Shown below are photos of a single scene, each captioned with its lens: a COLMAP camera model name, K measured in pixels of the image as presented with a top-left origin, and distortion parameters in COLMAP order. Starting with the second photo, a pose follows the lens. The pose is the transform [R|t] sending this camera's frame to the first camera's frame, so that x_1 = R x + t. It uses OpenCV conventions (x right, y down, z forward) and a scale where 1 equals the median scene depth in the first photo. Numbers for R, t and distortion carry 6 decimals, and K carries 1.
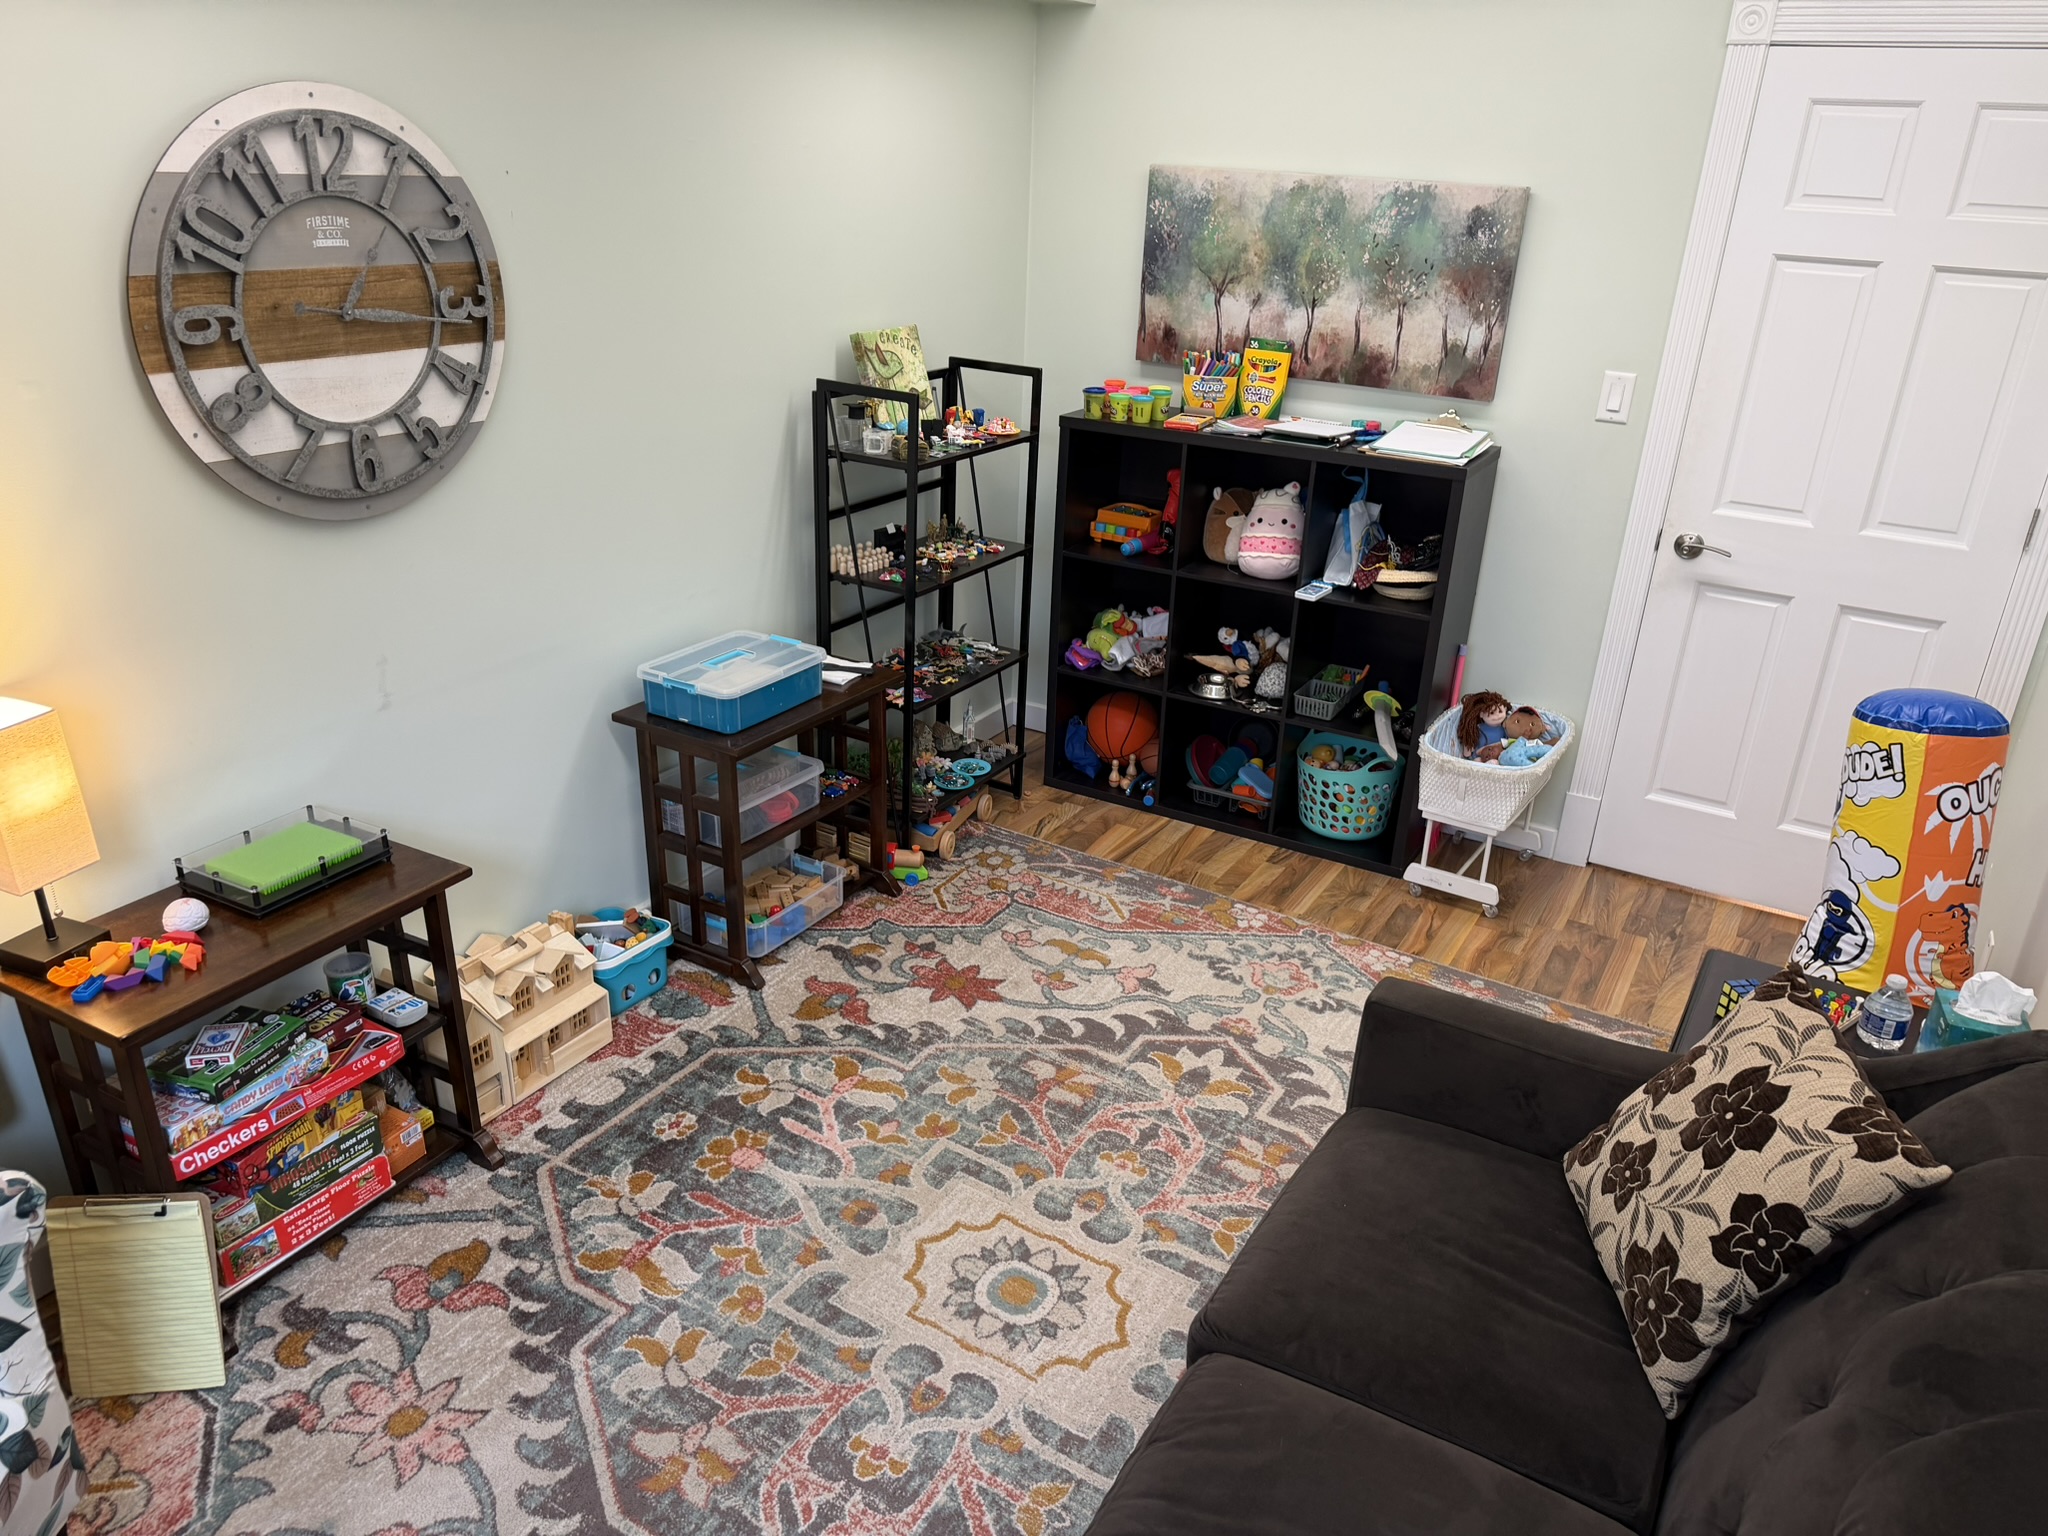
lens RADIAL K [[1437.7, 0, 1024.7], [0, 1437.7, 811.3], [0, 0, 1]] dist [0.118903, -0.184198]
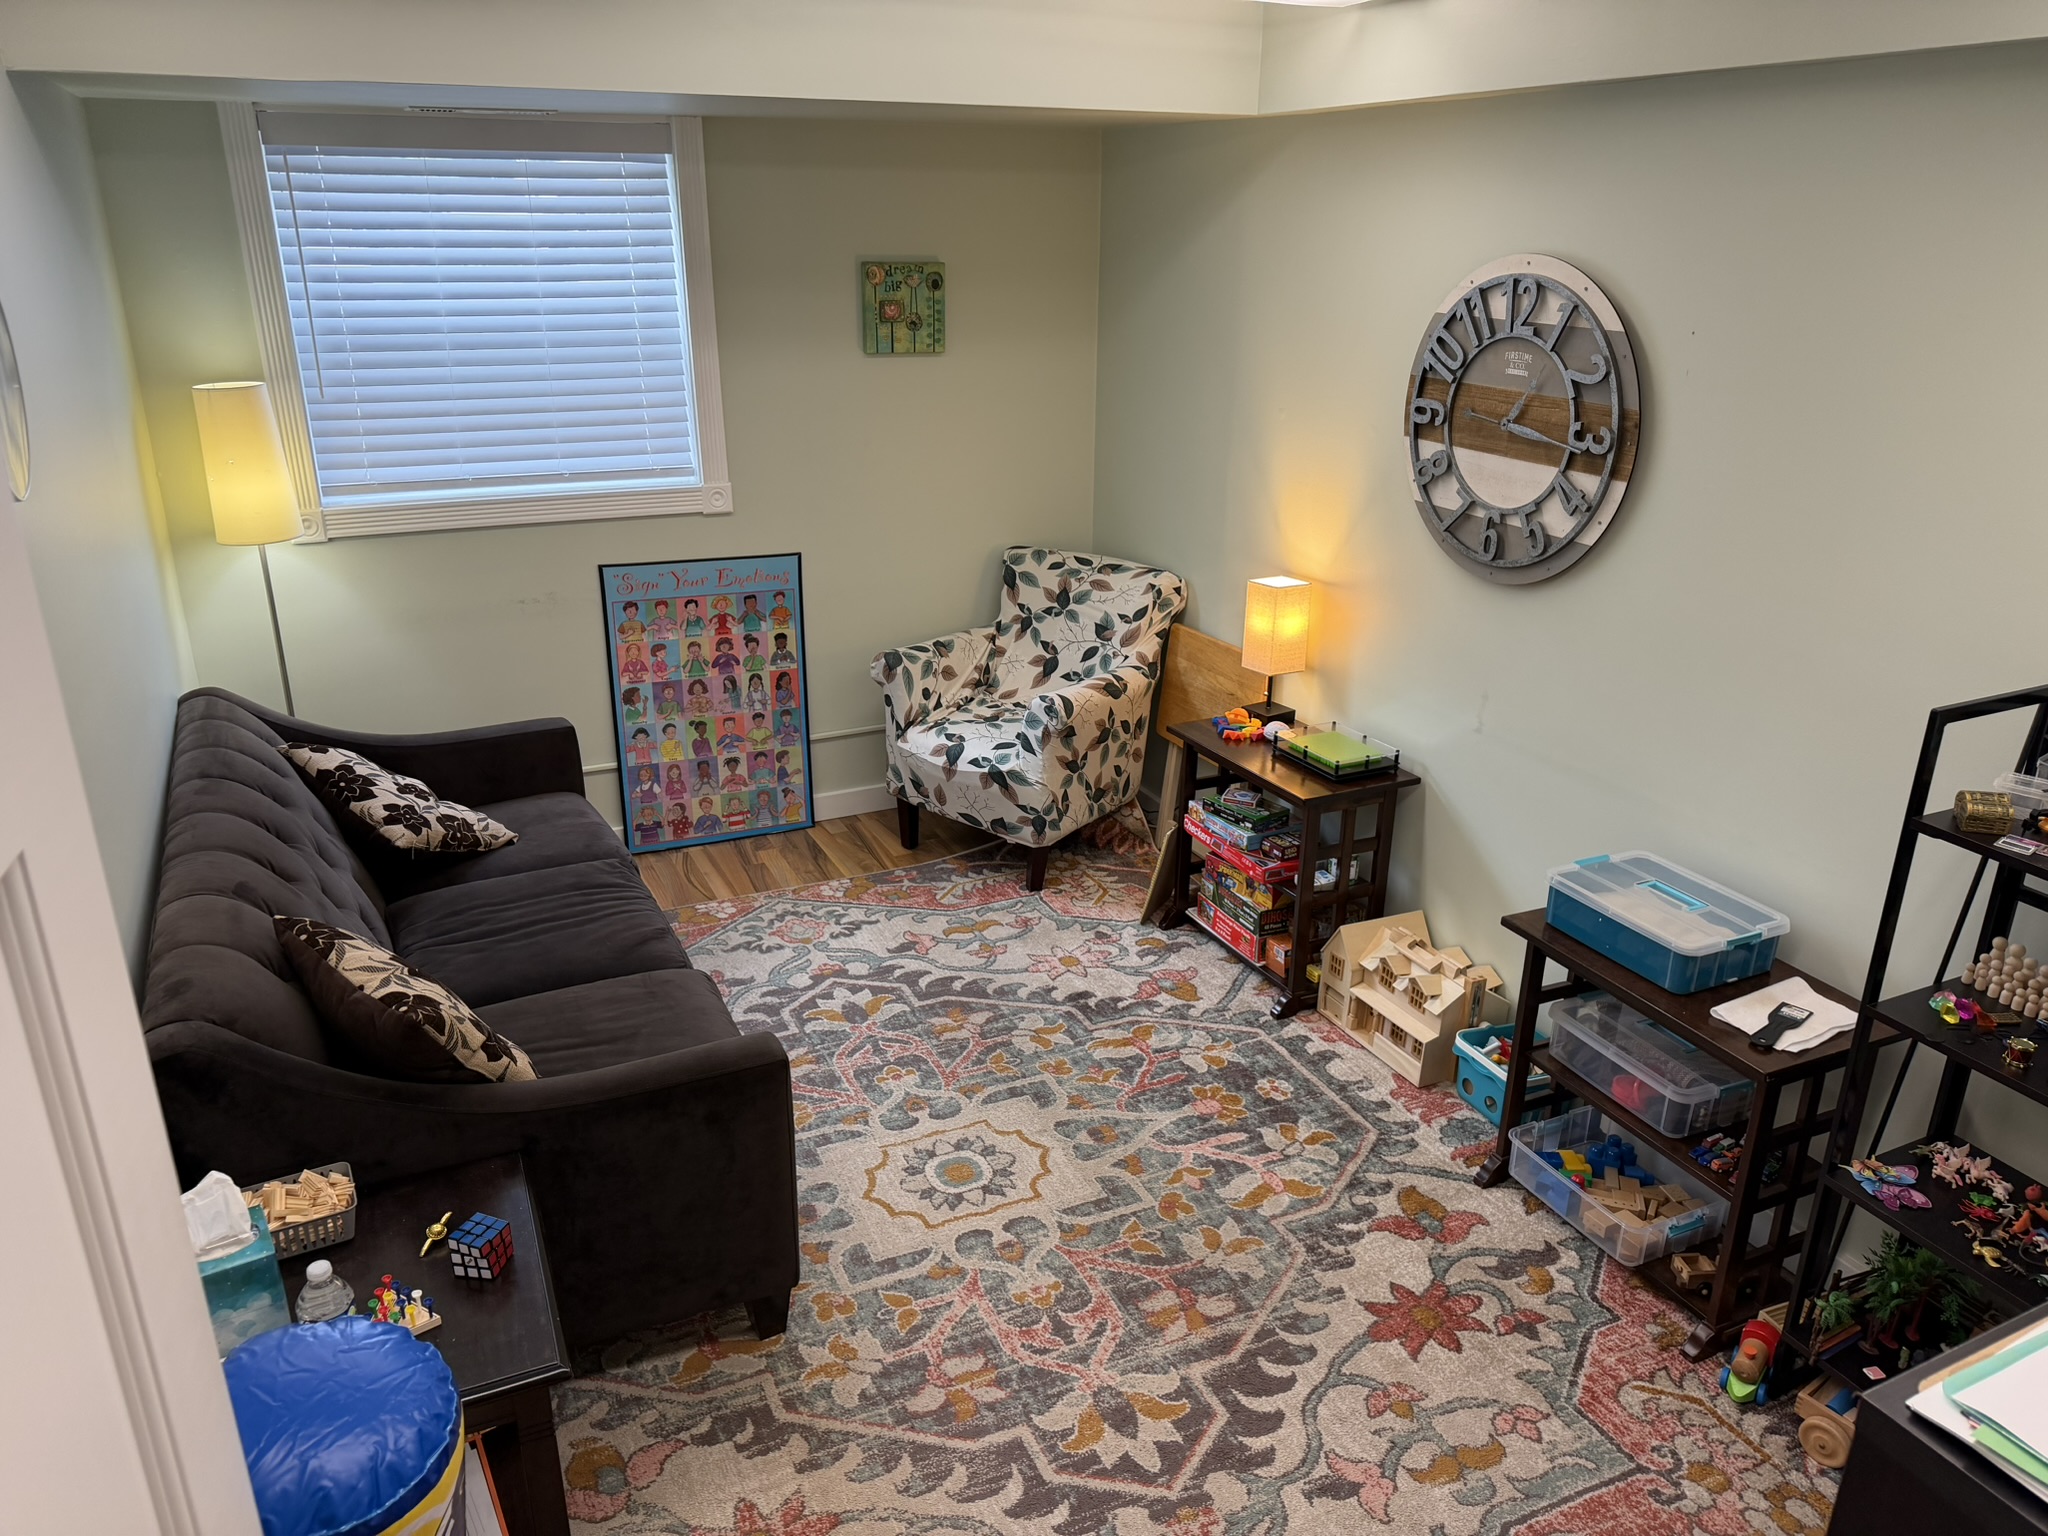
lens RADIAL K [[1463.5, 0, 1017.9], [0, 1463.5, 799.7], [0, 0, 1]] dist [0.226990, -0.470629]
pose [[-0.578229, 0.260243, -0.773256, 0.846778], [-0.366979, 0.763516, 0.531386, -0.595345], [0.728683, 0.591031, -0.345983, 1.258655]]
